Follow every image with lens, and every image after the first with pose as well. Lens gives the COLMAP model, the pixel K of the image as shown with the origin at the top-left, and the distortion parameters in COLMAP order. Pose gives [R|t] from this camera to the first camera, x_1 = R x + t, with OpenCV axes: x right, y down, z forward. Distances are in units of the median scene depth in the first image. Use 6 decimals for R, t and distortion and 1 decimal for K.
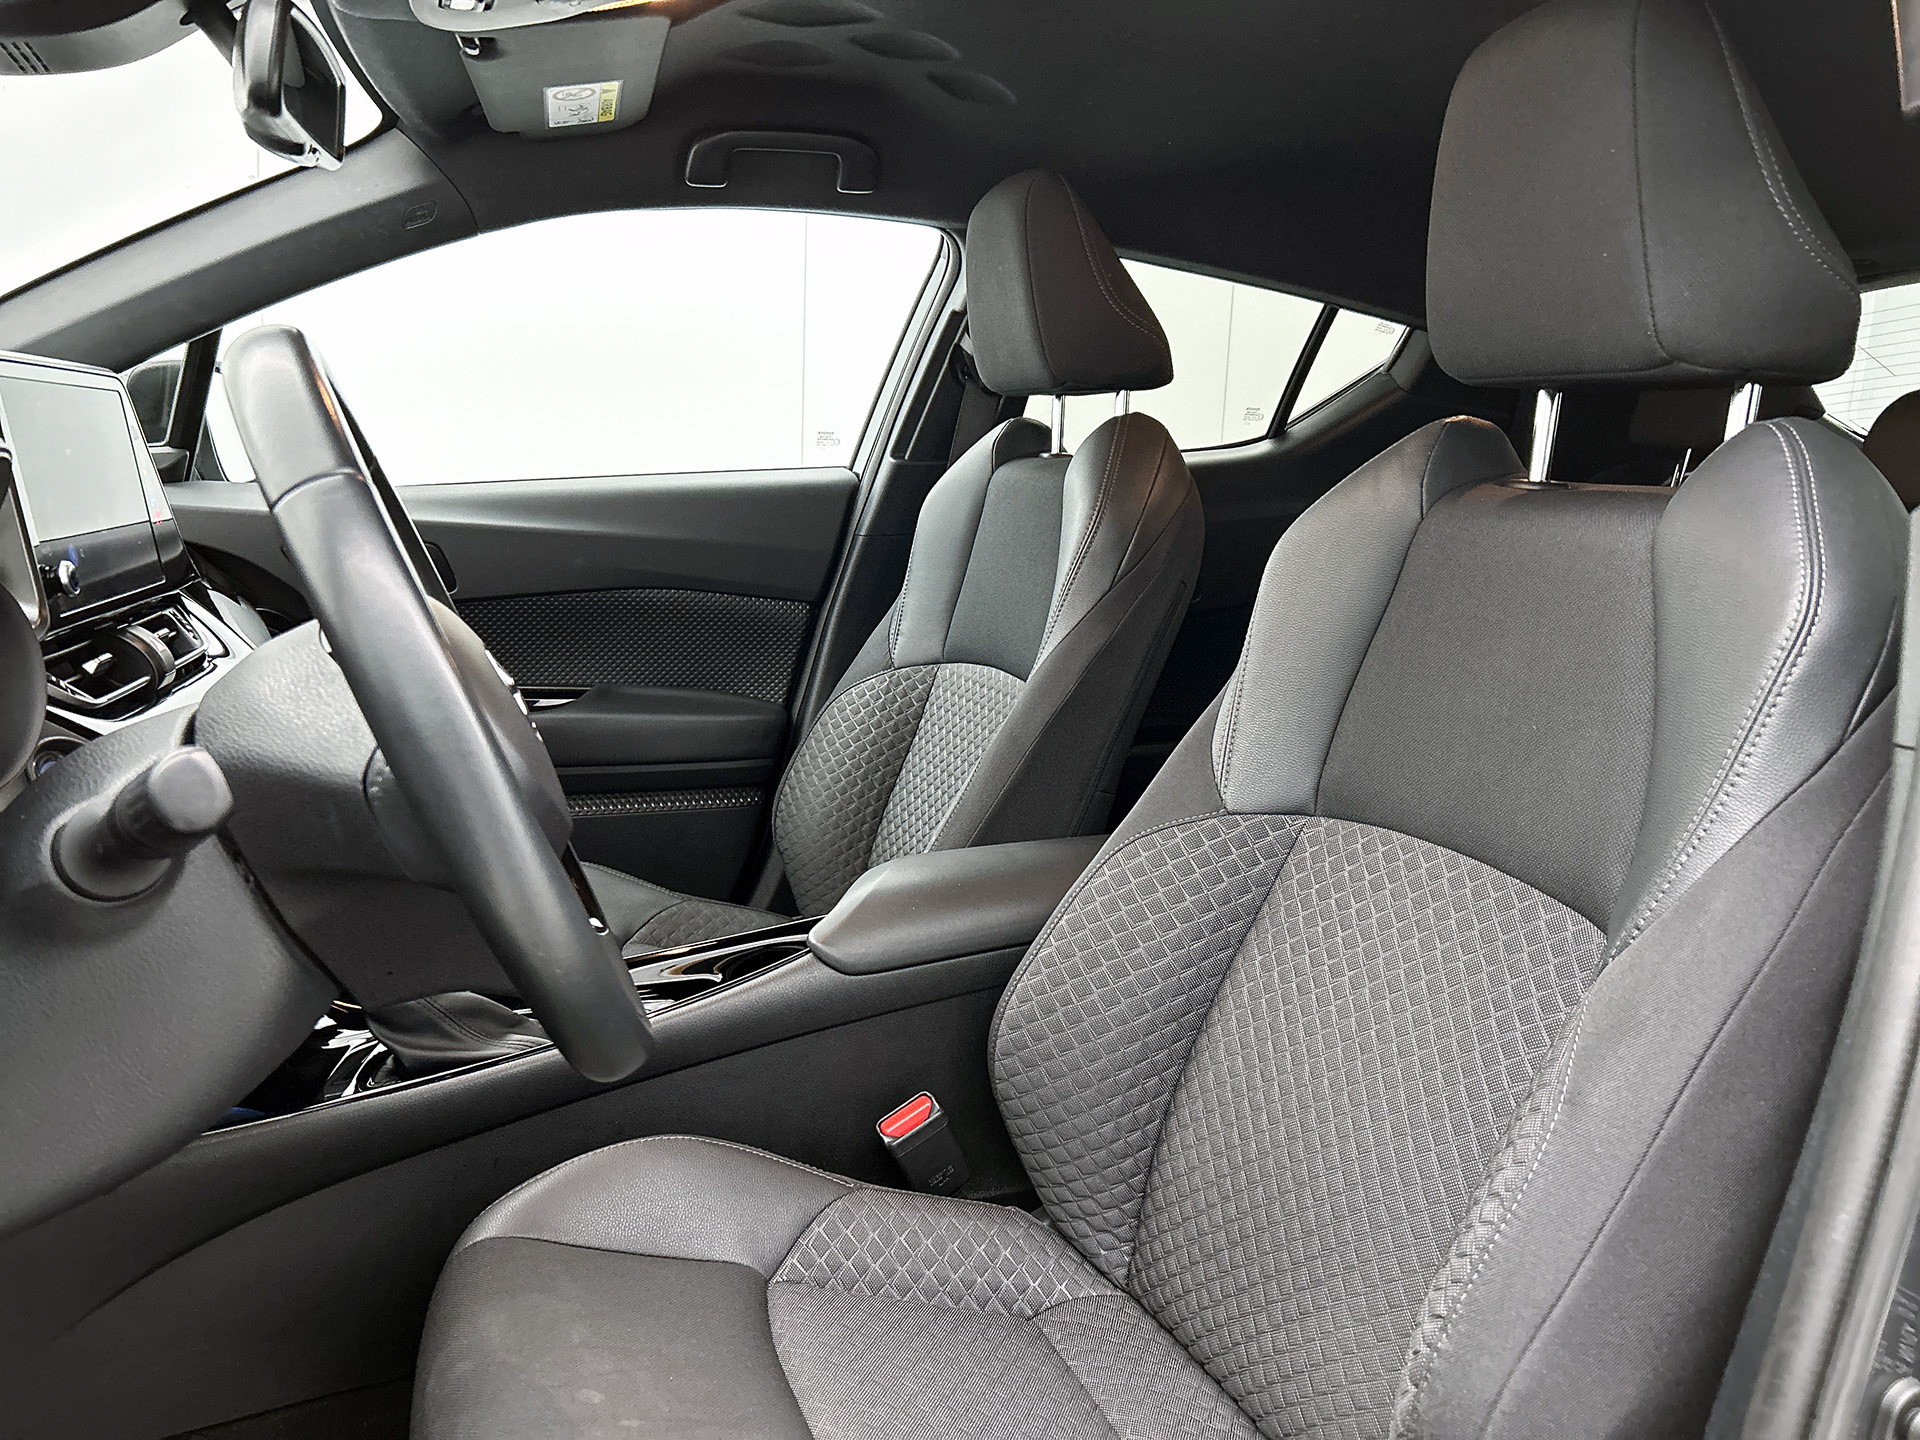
lens RADIAL K [[1427.5, 0, 960.0], [0, 1427.5, 720.0], [0, 0, 1]] dist [0.081636, -0.148943]
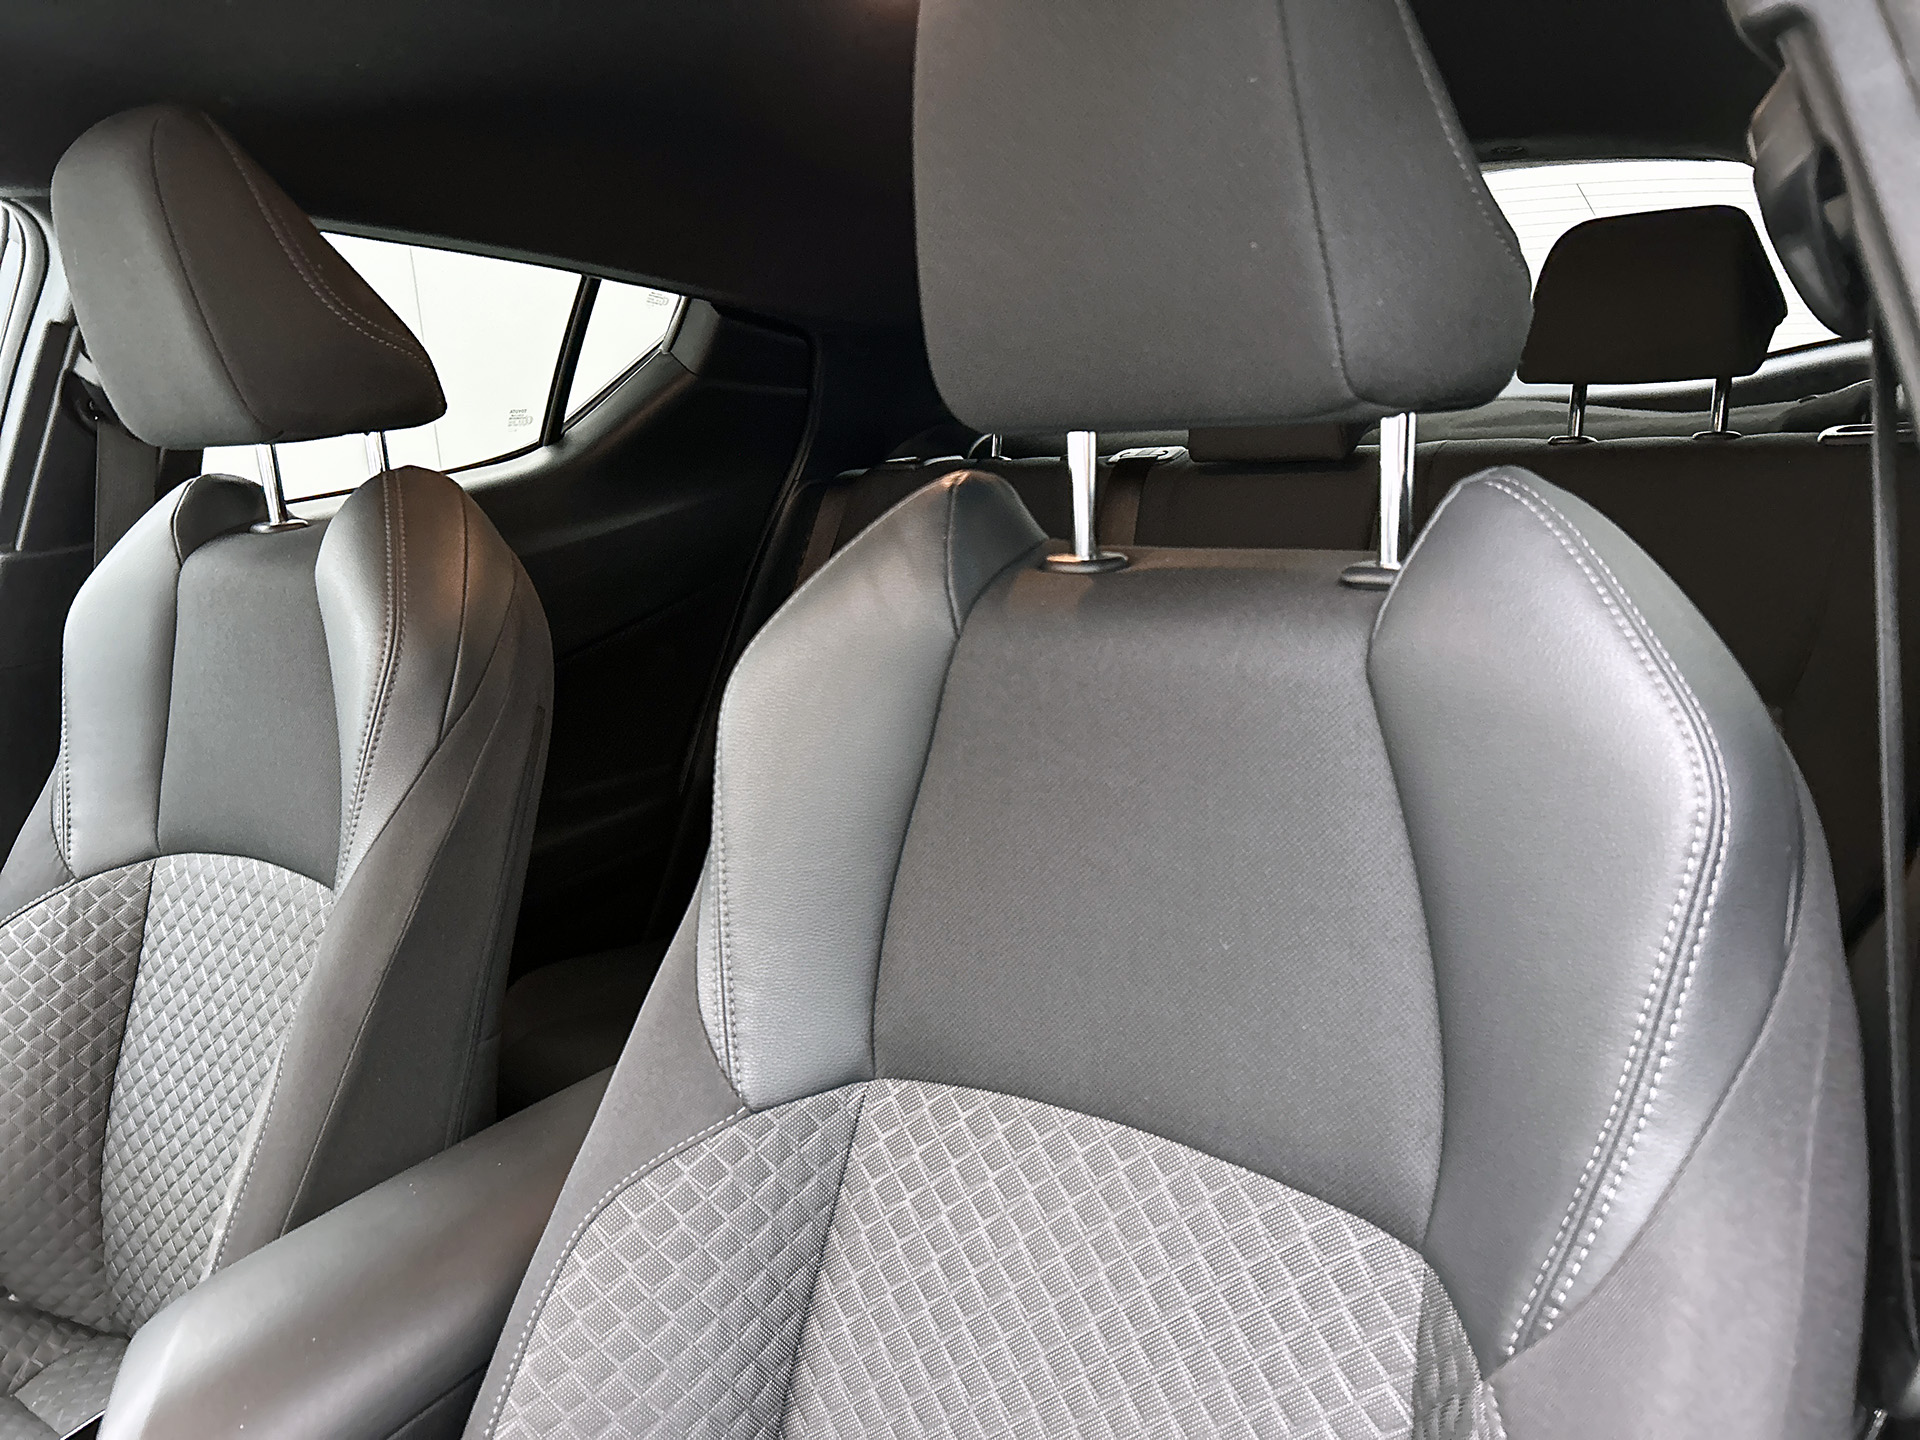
lens RADIAL K [[1457.7, 0, 952.2], [0, 1457.7, 729.9], [0, 0, 1]] dist [0.073559, -0.075794]
pose [[0.858896, -0.202217, 0.470539, -0.008108], [0.183956, 0.979248, 0.085056, -0.095512], [-0.477974, 0.013504, 0.878270, 0.245906]]
